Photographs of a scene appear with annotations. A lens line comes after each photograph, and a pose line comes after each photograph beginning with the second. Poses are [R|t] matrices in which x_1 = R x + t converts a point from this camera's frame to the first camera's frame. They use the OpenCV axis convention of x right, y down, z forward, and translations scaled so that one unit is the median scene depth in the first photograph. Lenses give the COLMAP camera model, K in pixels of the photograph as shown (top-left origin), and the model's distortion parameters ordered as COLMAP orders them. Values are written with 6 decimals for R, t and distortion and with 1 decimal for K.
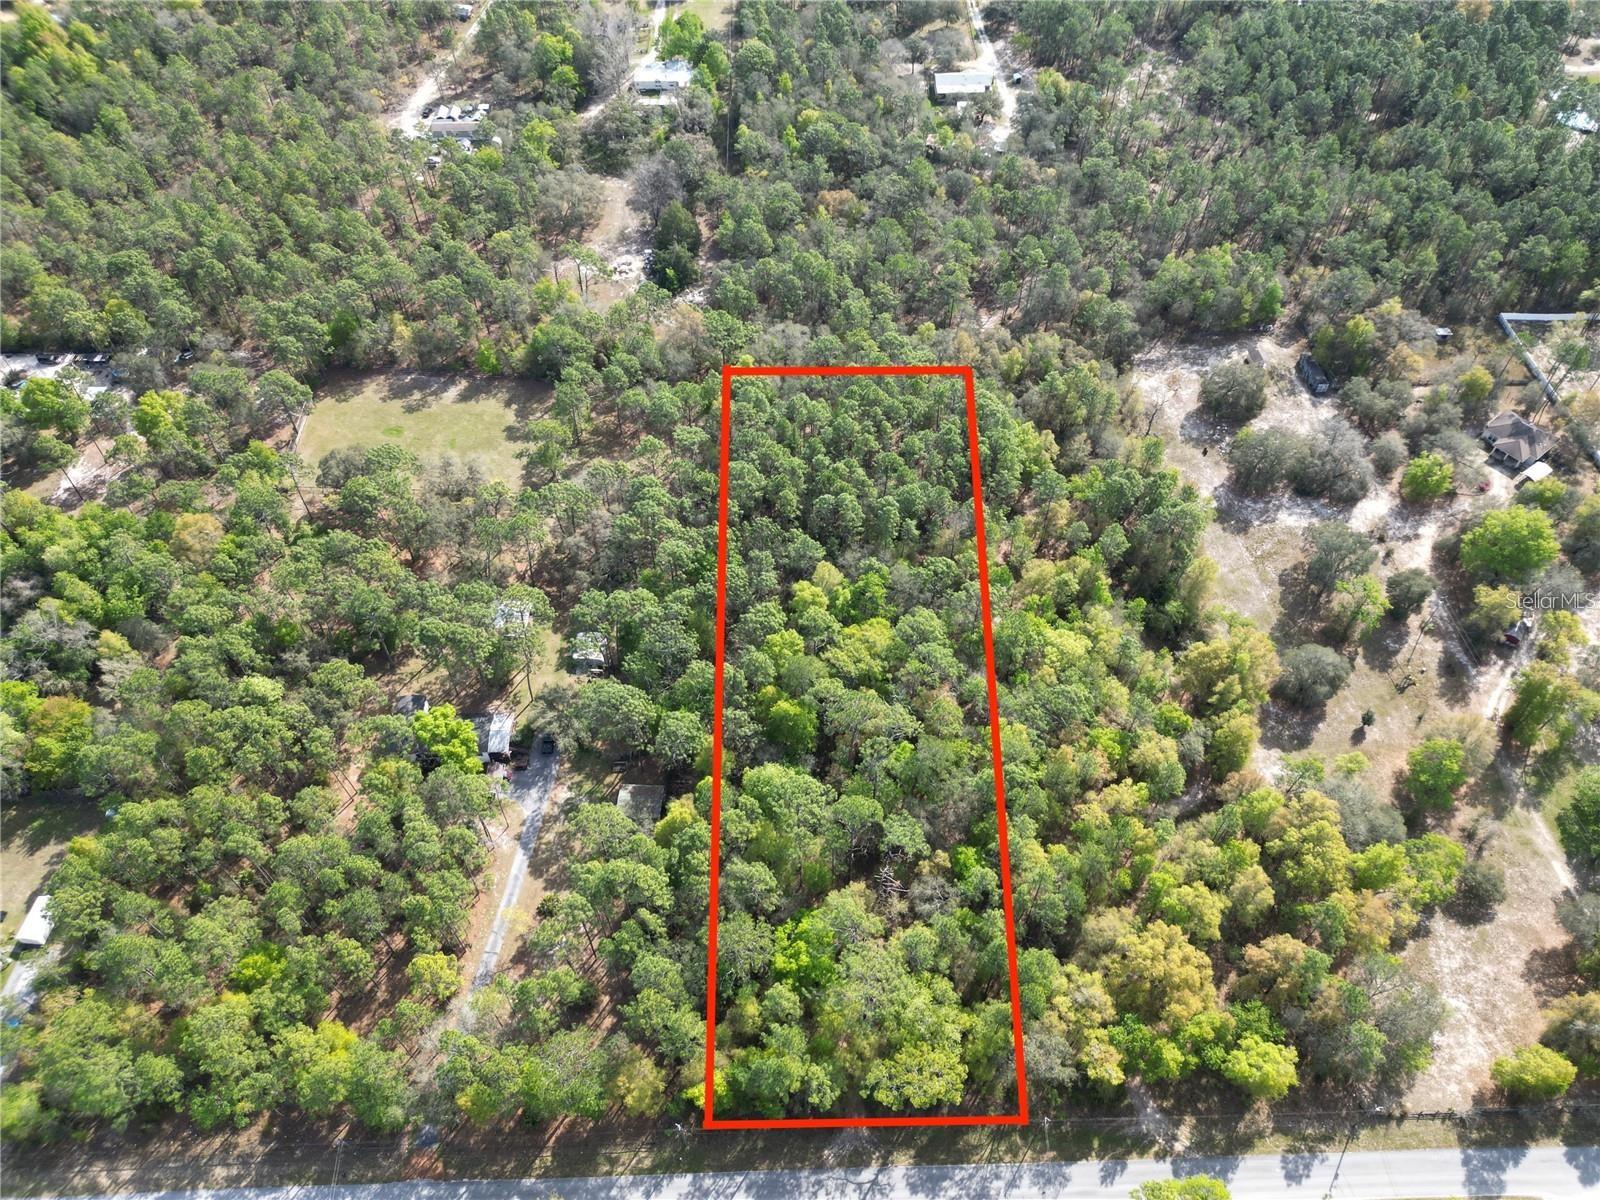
lens RADIAL K [[1141.2, 0, 797.2], [0, 1141.2, 597.8], [0, 0, 1]] dist [0.021428, -0.017783]
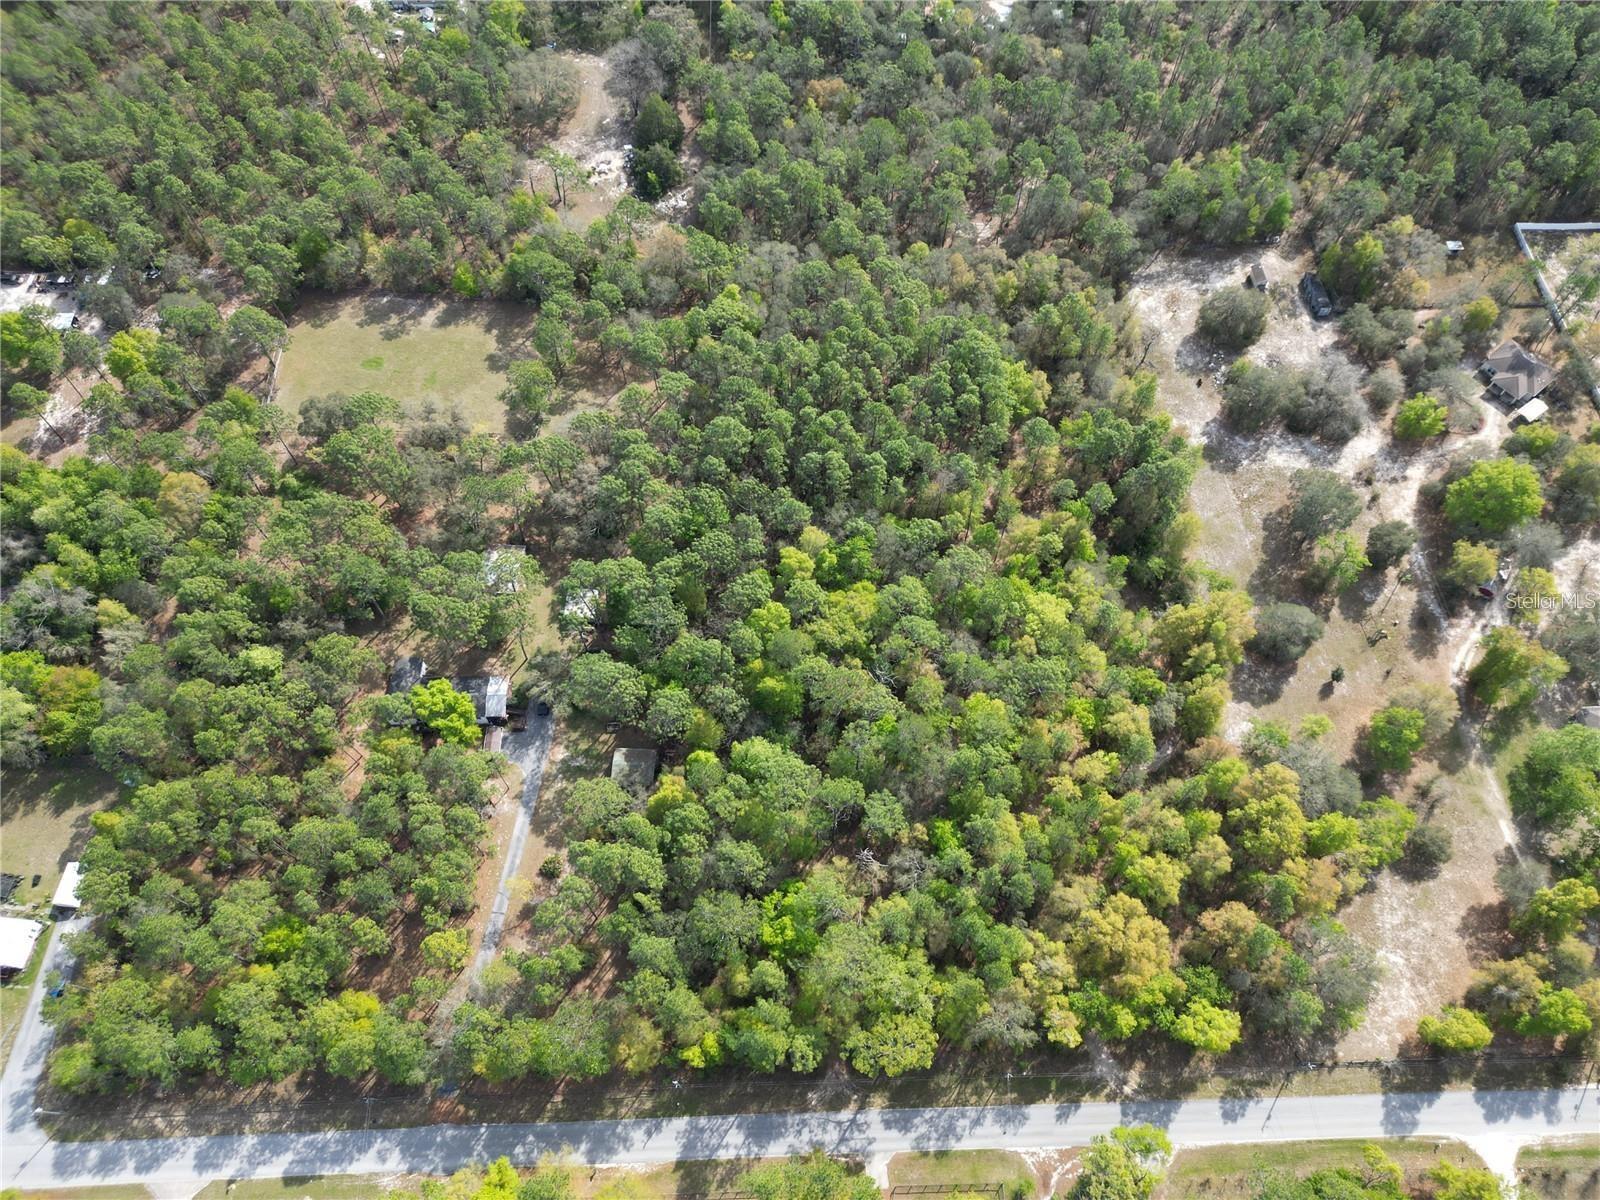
lens RADIAL K [[1141.2, 0, 797.9], [0, 1141.2, 593.3], [0, 0, 1]] dist [0.021428, -0.017783]
pose [[0.999994, -0.002951, 0.001981, 0.010674], [0.002547, 0.983715, 0.179719, -0.156212], [-0.002479, -0.179713, 0.983716, -0.000323]]
